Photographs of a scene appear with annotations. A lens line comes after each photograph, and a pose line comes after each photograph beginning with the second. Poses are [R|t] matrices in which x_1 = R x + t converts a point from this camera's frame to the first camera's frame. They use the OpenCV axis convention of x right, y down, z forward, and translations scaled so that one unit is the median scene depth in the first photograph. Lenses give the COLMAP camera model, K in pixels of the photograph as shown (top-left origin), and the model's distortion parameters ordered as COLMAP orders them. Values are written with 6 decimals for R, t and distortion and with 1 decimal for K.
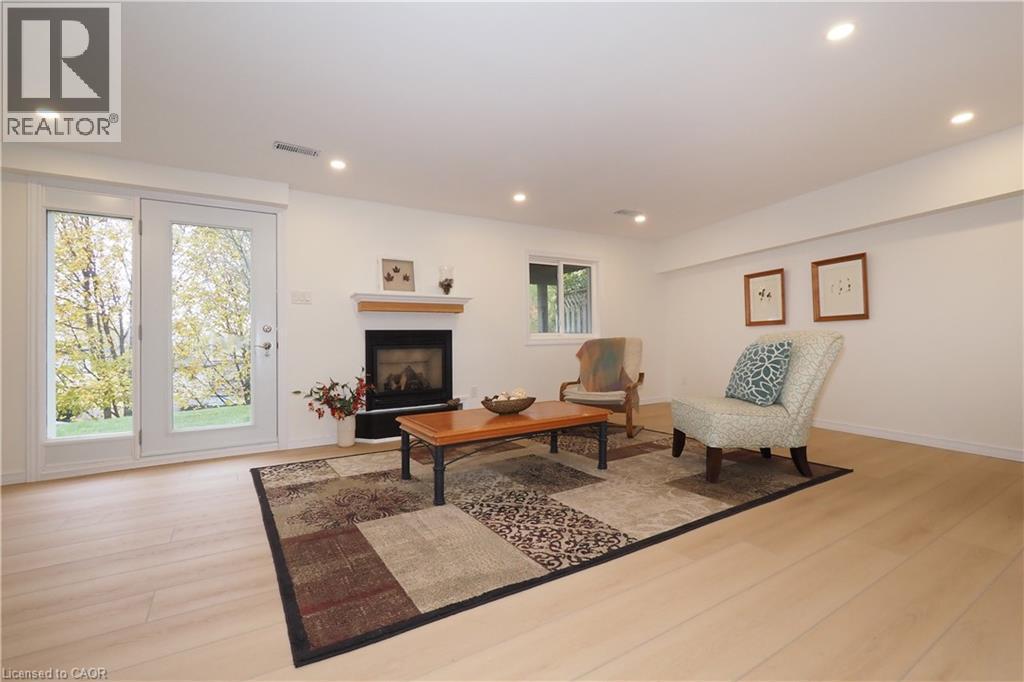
lens RADIAL K [[488.2, 0, 497.0], [0, 488.2, 345.5], [0, 0, 1]] dist [-0.004132, -0.000563]
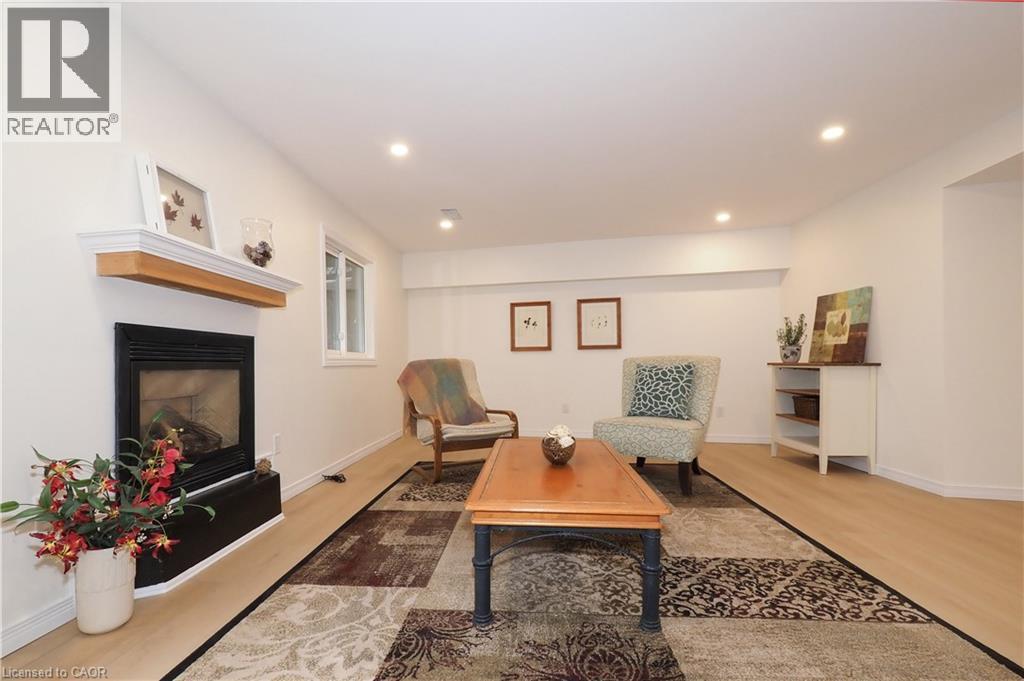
lens RADIAL K [[489.0, 0, 490.9], [0, 489.0, 356.6], [0, 0, 1]] dist [-0.001392, -0.000008]
pose [[0.527245, 0.030575, 0.849163, -0.589650], [-0.000670, 0.999367, -0.035568, 0.014721], [-0.849713, 0.018185, 0.526932, 0.679153]]
